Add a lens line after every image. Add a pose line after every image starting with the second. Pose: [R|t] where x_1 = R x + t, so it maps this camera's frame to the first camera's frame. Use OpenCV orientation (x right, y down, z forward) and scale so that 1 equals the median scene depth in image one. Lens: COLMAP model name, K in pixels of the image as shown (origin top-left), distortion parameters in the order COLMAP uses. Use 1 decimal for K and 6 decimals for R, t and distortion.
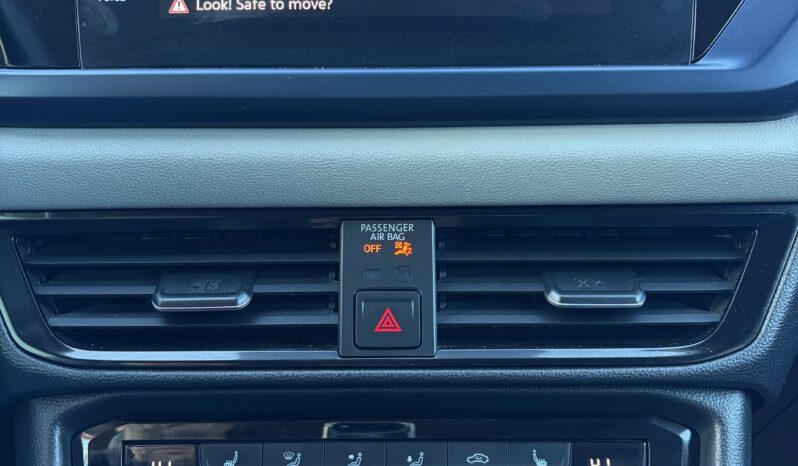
lens RADIAL K [[796.1, 0, 399.0], [0, 796.1, 233.0], [0, 0, 1]] dist [0.168608, -0.633007]
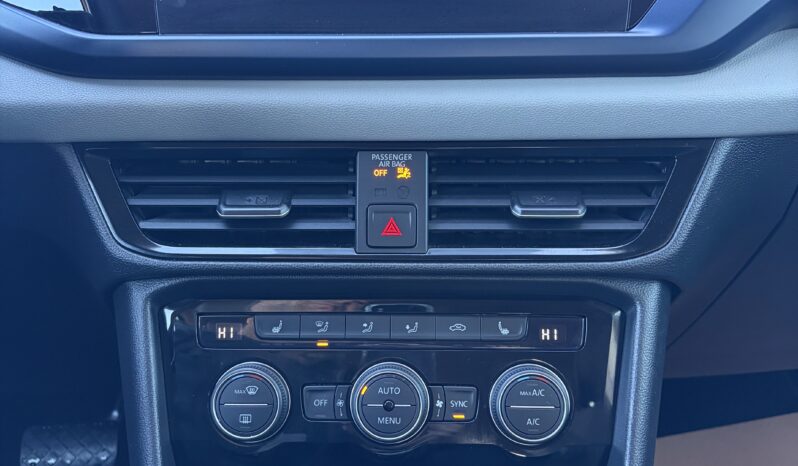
lens RADIAL K [[796.1, 0, 399.0], [0, 796.1, 233.0], [0, 0, 1]] dist [0.168608, -0.633007]
pose [[0.999395, 0.008267, -0.033794, 0.042664], [-0.003986, 0.992171, 0.124821, -0.046661], [0.034561, -0.124611, 0.991604, -0.324189]]
